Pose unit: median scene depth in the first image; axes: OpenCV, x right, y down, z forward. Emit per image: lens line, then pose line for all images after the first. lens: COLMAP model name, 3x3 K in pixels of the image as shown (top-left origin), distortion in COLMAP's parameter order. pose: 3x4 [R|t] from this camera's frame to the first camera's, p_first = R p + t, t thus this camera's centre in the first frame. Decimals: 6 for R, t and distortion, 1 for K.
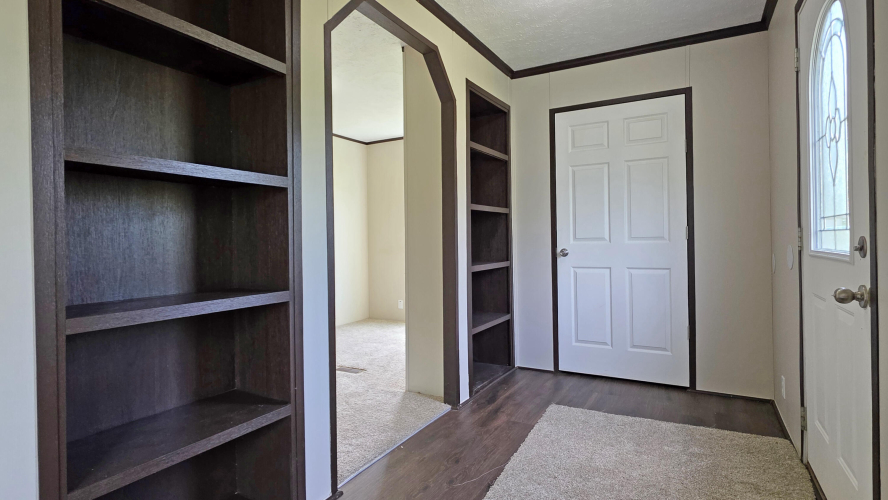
lens RADIAL K [[457.9, 0, 445.3], [0, 457.9, 240.7], [0, 0, 1]] dist [0.009909, 0.000633]
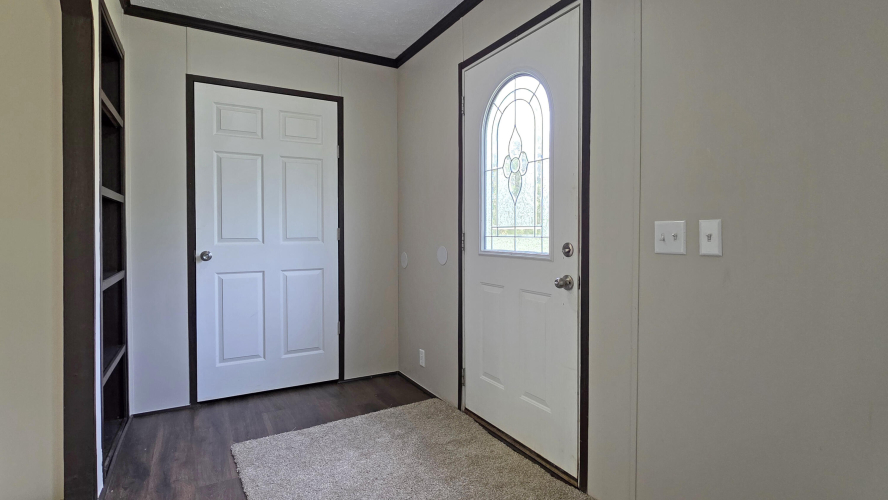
lens RADIAL K [[457.9, 0, 444.0], [0, 457.9, 239.4], [0, 0, 1]] dist [0.009909, 0.000633]
pose [[0.520760, -0.001365, 0.853702, -0.241607], [-0.004357, 0.999981, 0.004257, -0.010075], [-0.853692, -0.005937, 0.520744, 0.235474]]
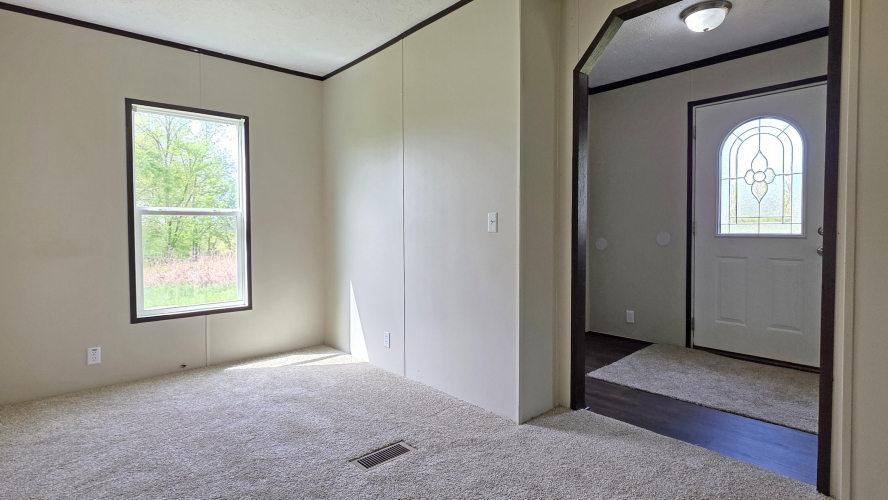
lens RADIAL K [[457.9, 0, 448.4], [0, 457.9, 242.4], [0, 0, 1]] dist [0.009909, 0.000633]
pose [[0.316119, -0.016237, 0.948581, -0.844990], [0.001987, 0.999863, 0.016453, 0.012889], [-0.948718, -0.003317, 0.316107, 0.874555]]
